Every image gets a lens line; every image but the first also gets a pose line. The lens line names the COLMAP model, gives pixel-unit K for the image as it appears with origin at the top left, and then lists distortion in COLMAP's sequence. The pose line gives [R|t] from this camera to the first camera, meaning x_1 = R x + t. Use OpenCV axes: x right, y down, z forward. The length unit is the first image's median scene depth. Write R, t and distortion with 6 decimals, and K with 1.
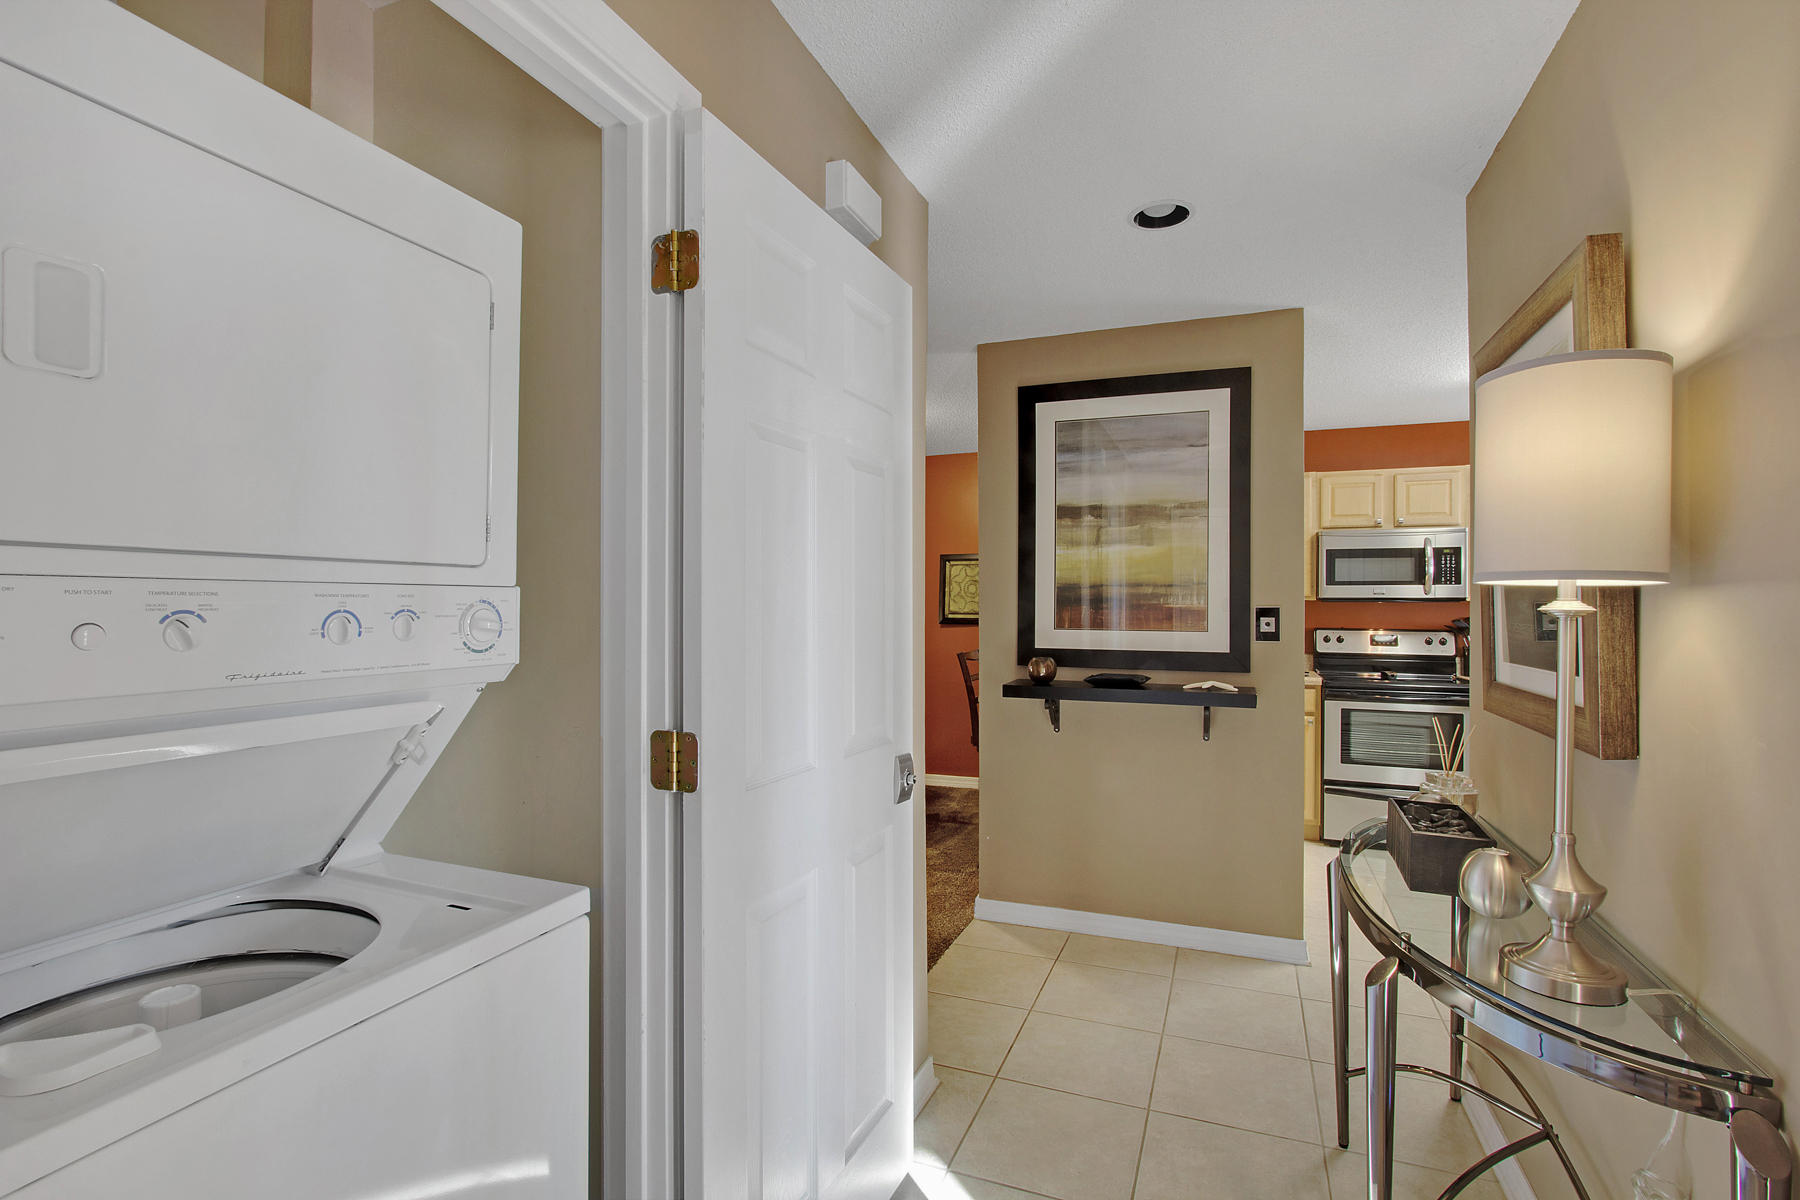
lens RADIAL K [[838.9, 0, 905.9], [0, 838.9, 601.7], [0, 0, 1]] dist [-0.018916, 0.003212]
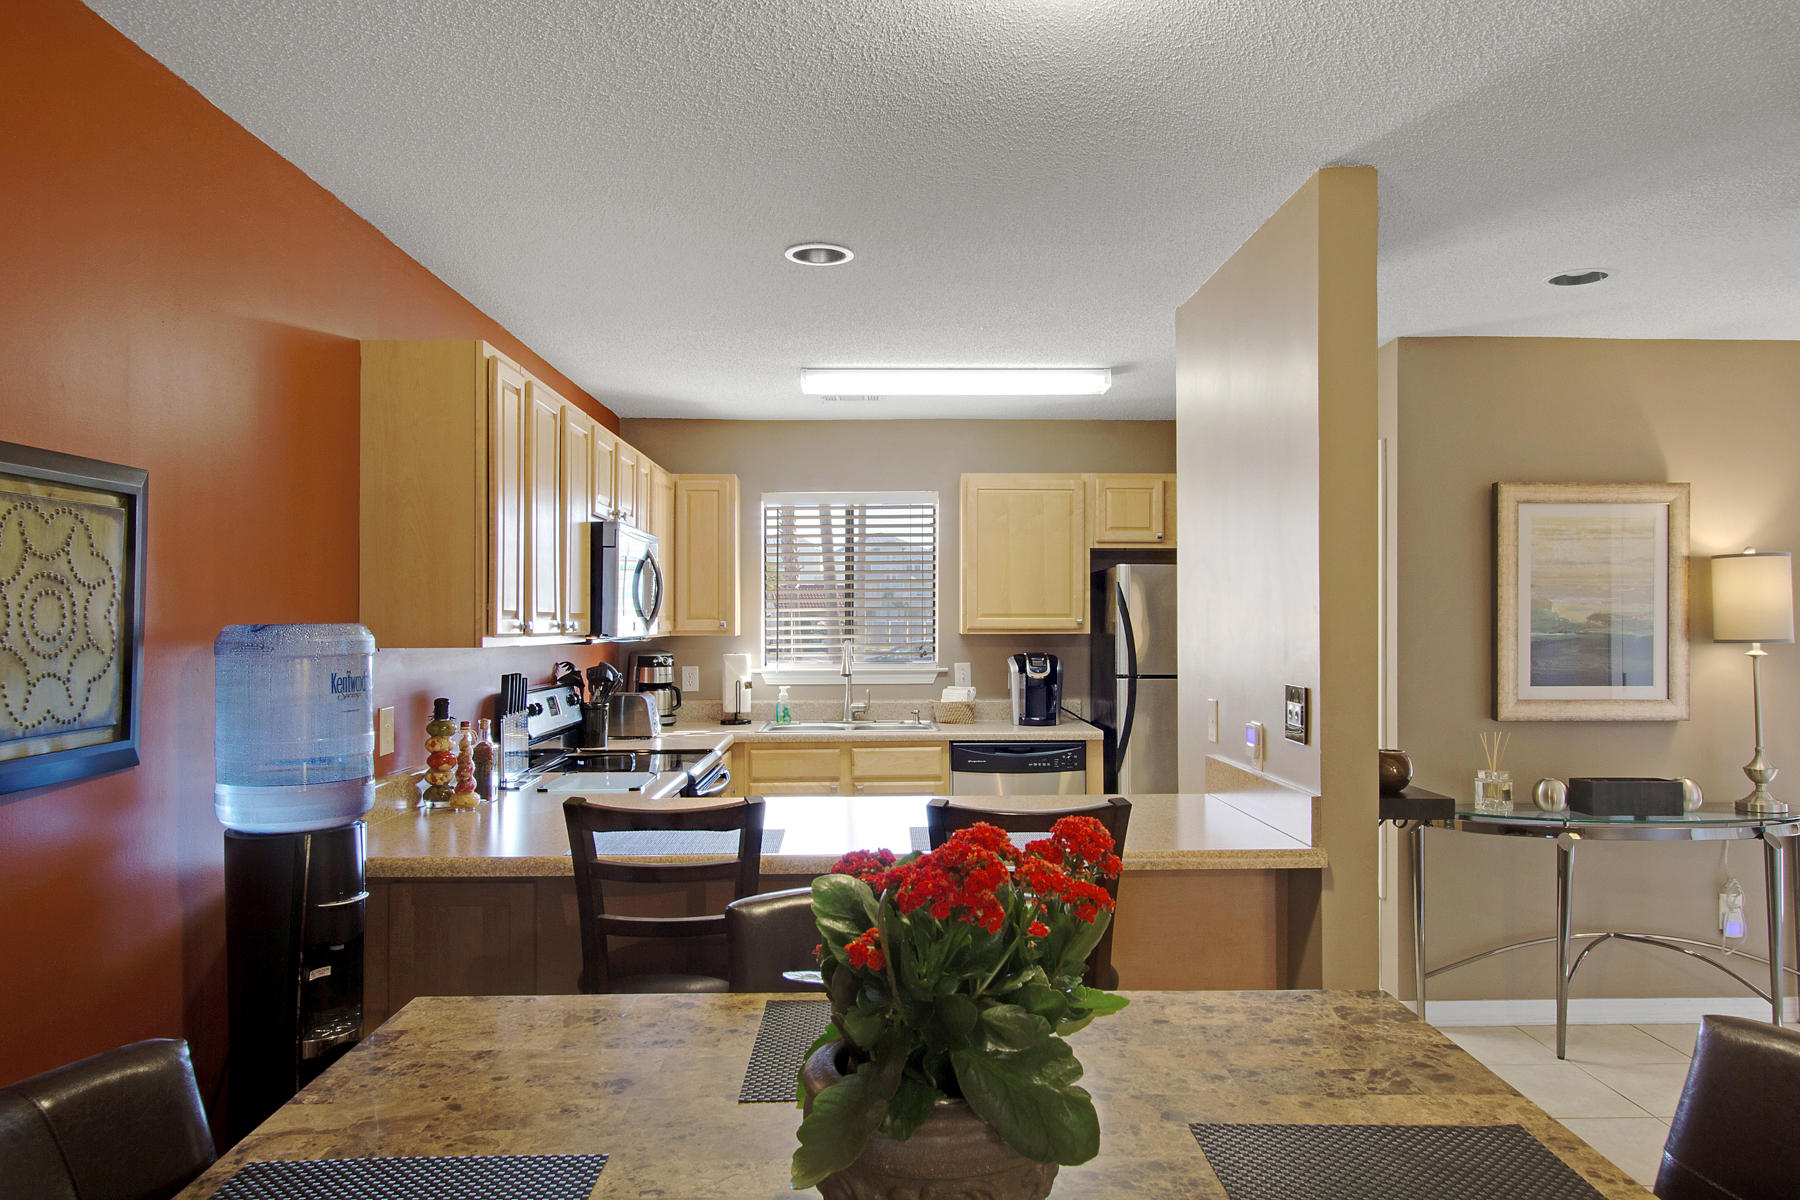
lens RADIAL K [[1209.4, 0, 885.0], [0, 1209.4, 618.5], [0, 0, 1]] dist [-0.033162, 0.004289]
pose [[-0.380351, -0.002925, 0.924837, -0.376567], [-0.005772, 0.999983, 0.000789, -0.021160], [-0.924824, -0.005038, -0.380362, 1.223309]]
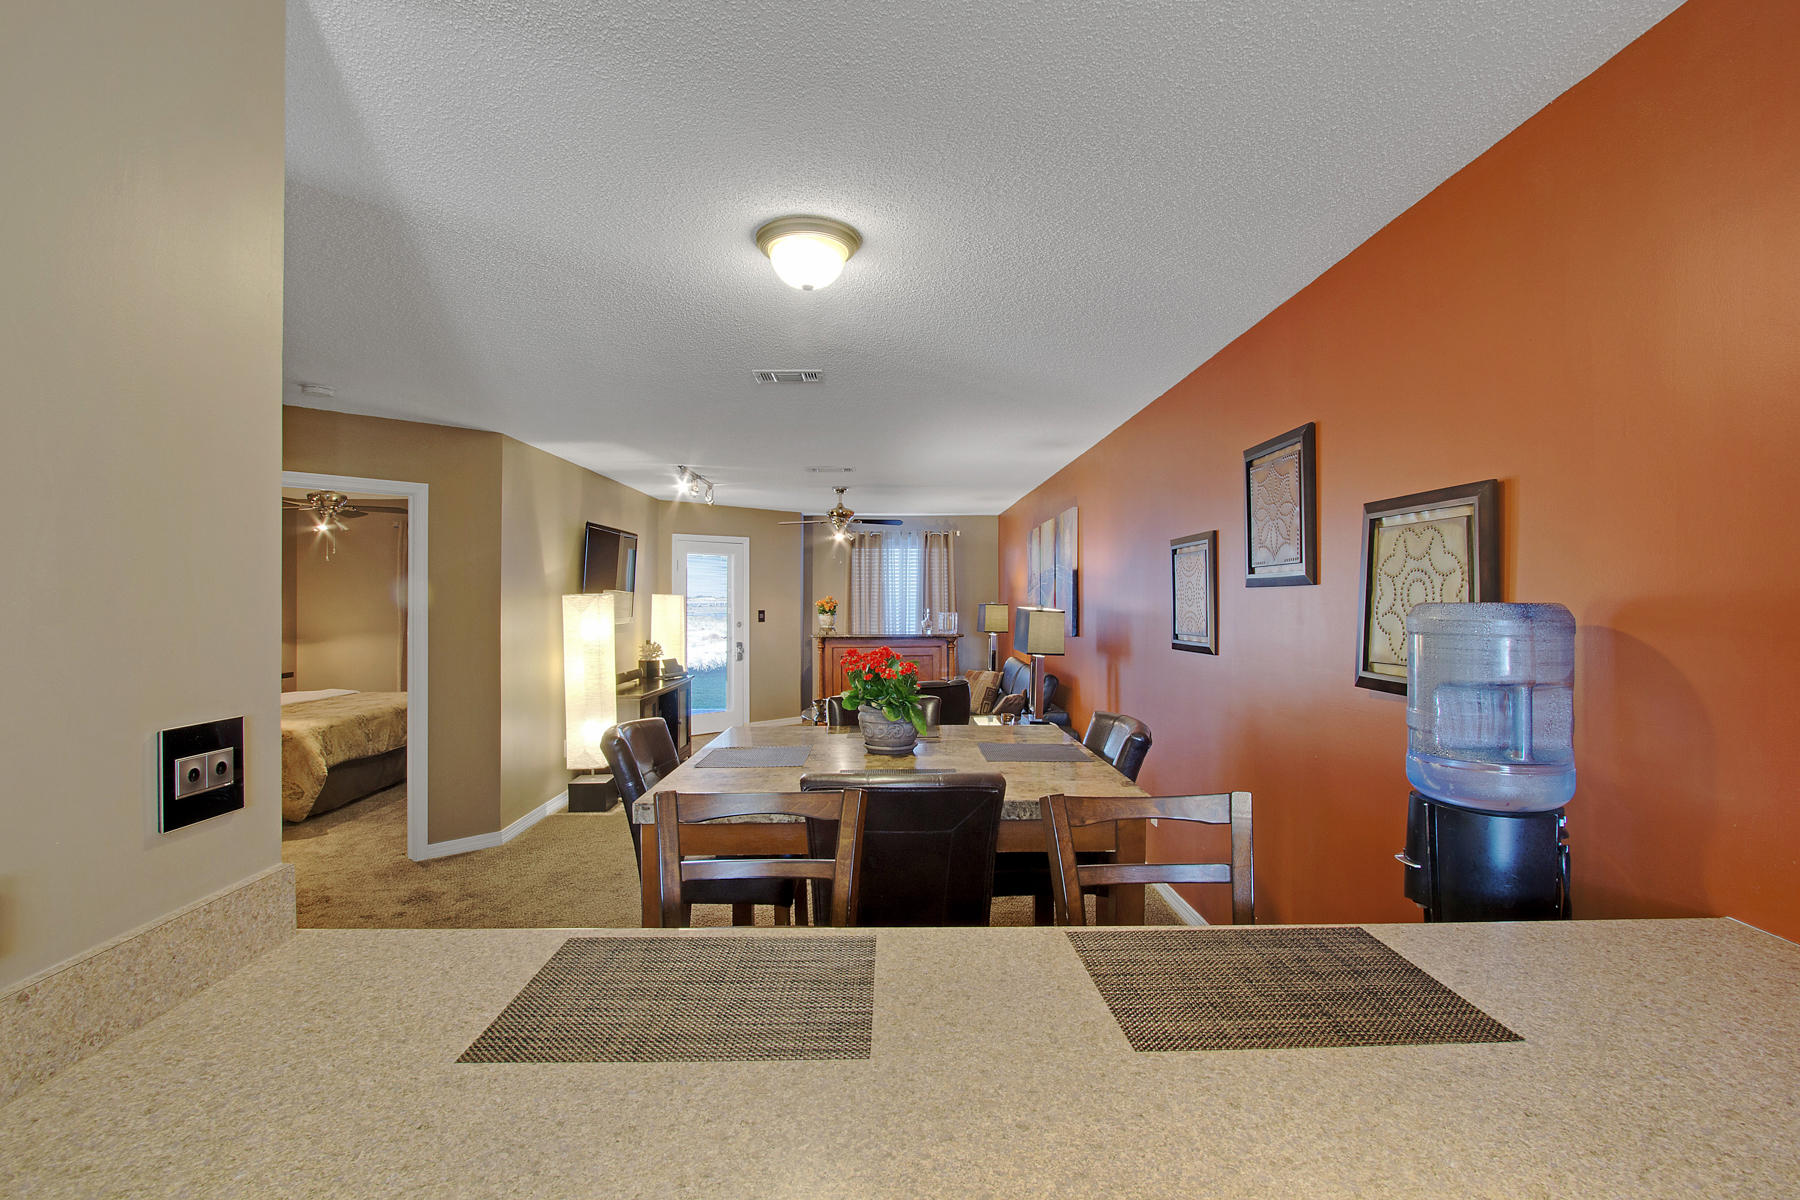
lens RADIAL K [[838.9, 0, 875.9], [0, 838.9, 554.2], [0, 0, 1]] dist [-0.018916, 0.003212]
pose [[0.359159, -0.051455, -0.931857, 0.424196], [0.015051, 0.998668, -0.049343, -0.024242], [0.933155, 0.003696, 0.359455, 0.892302]]
